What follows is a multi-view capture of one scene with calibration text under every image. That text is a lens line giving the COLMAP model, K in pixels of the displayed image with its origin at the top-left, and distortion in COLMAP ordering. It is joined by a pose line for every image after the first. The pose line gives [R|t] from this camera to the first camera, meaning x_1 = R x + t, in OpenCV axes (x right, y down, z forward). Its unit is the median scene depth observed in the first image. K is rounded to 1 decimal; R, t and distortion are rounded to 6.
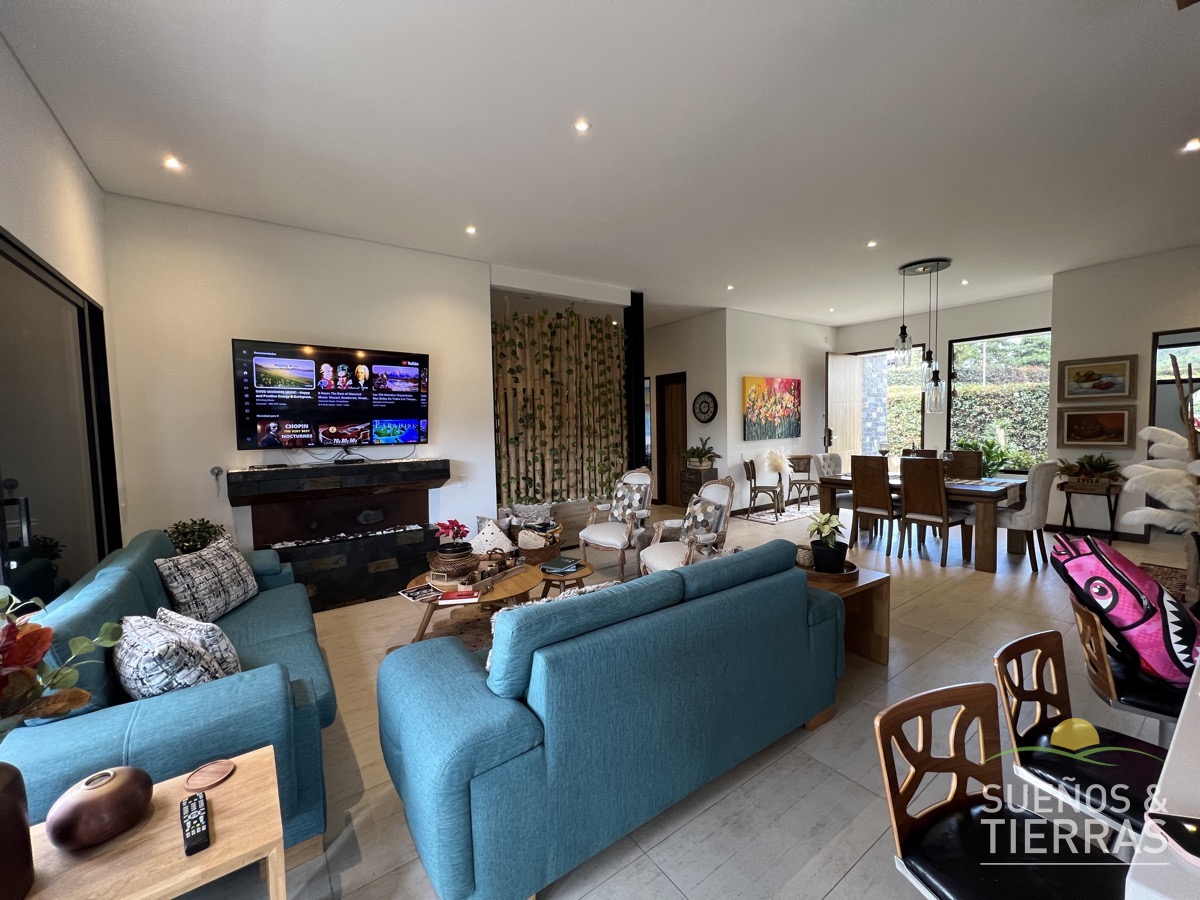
lens RADIAL K [[481.4, 0, 598.5], [0, 481.4, 450.9], [0, 0, 1]] dist [-0.000033, -0.000023]
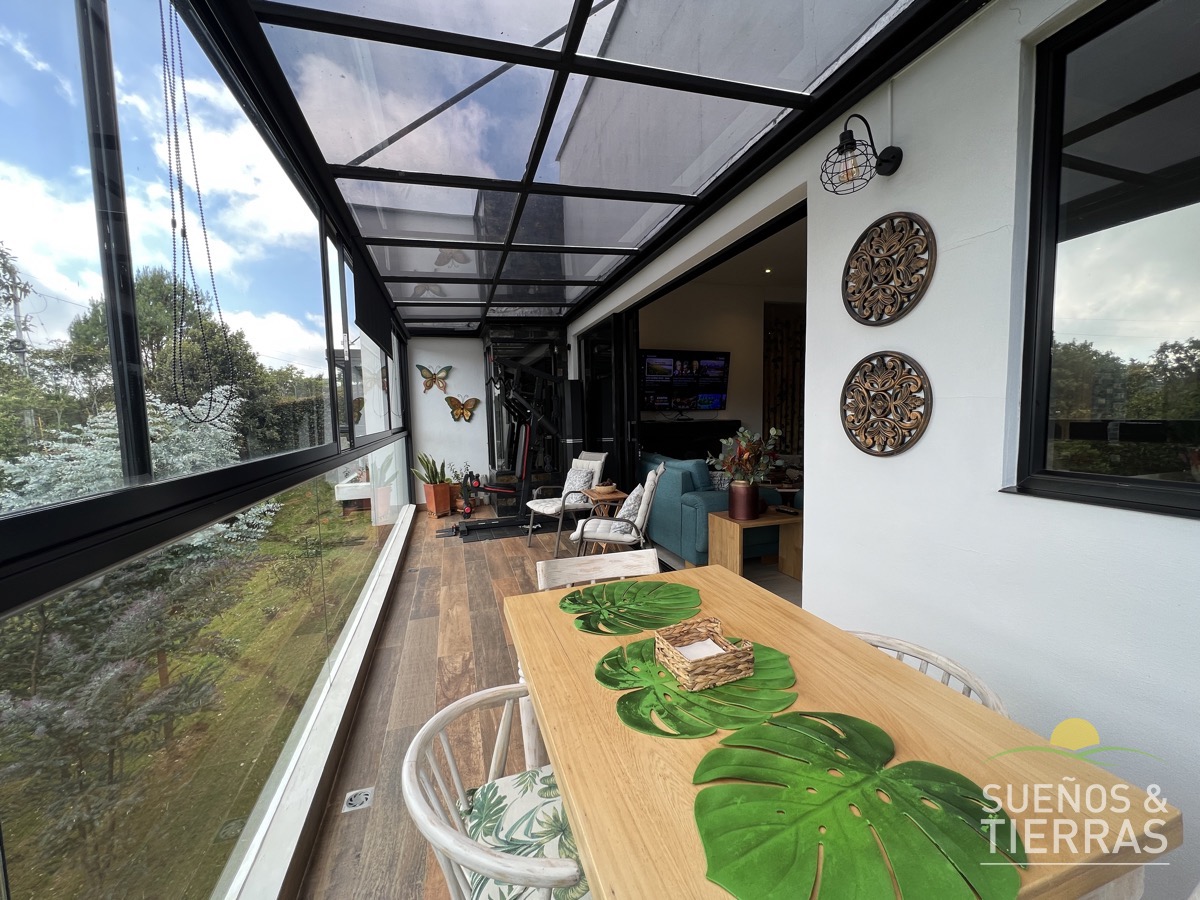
lens RADIAL K [[477.5, 0, 599.5], [0, 477.5, 449.5], [0, 0, 1]] dist [0.000928, 0.000075]
pose [[0.950113, 0.030722, -0.310389, -0.261781], [-0.019484, 0.999040, 0.039244, 0.059906], [0.311296, -0.031239, 0.949799, -0.588974]]
